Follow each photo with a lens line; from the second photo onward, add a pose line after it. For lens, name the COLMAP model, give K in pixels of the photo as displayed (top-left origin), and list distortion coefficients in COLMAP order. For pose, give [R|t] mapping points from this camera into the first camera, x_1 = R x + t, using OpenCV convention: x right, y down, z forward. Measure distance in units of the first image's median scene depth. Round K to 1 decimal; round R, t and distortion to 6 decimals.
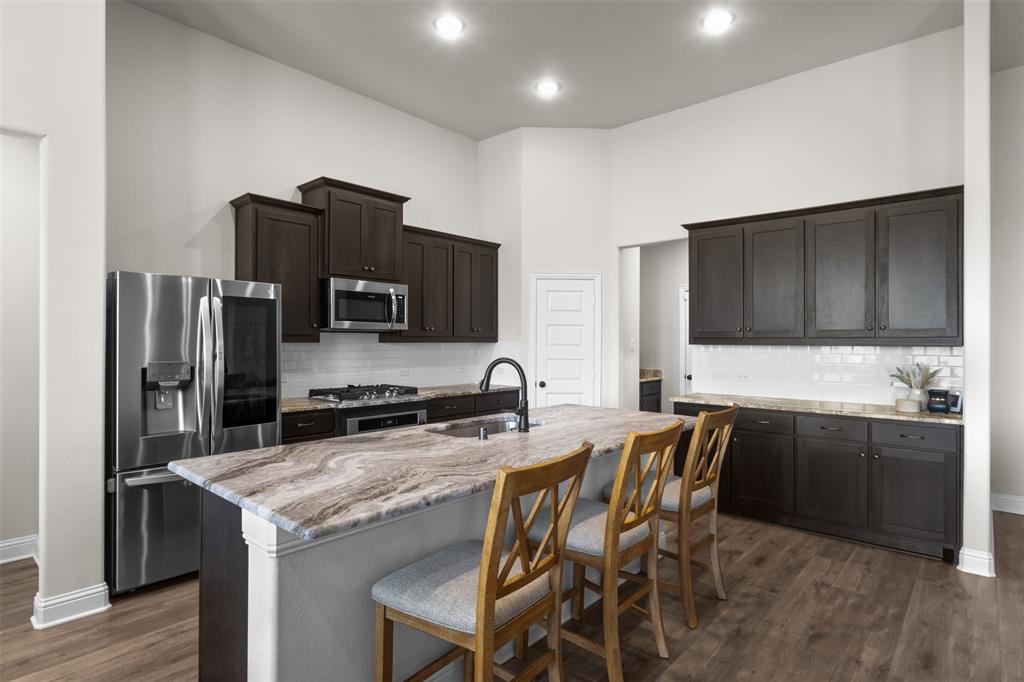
lens RADIAL K [[541.8, 0, 513.2], [0, 541.8, 339.8], [0, 0, 1]] dist [-0.008253, -0.000750]
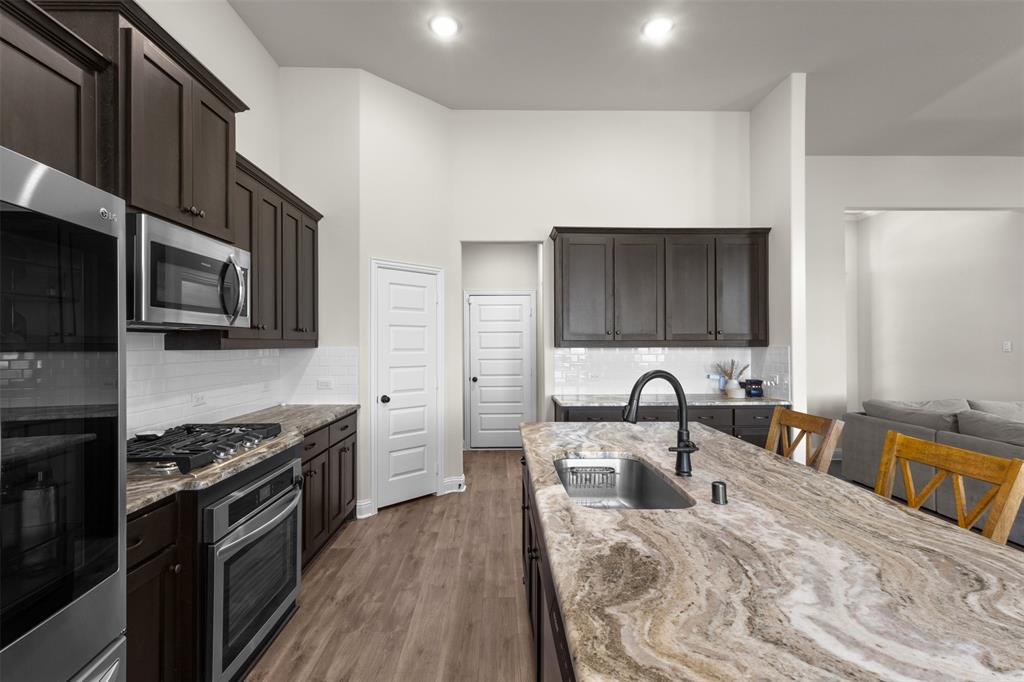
lens RADIAL K [[472.2, 0, 511.8], [0, 472.2, 341.3], [0, 0, 1]] dist [-0.002485, 0.000697]
pose [[0.734431, -0.002302, 0.678680, -0.327921], [0.004832, 0.999987, -0.001837, -0.001449], [-0.678666, 0.004628, 0.734432, 0.417583]]
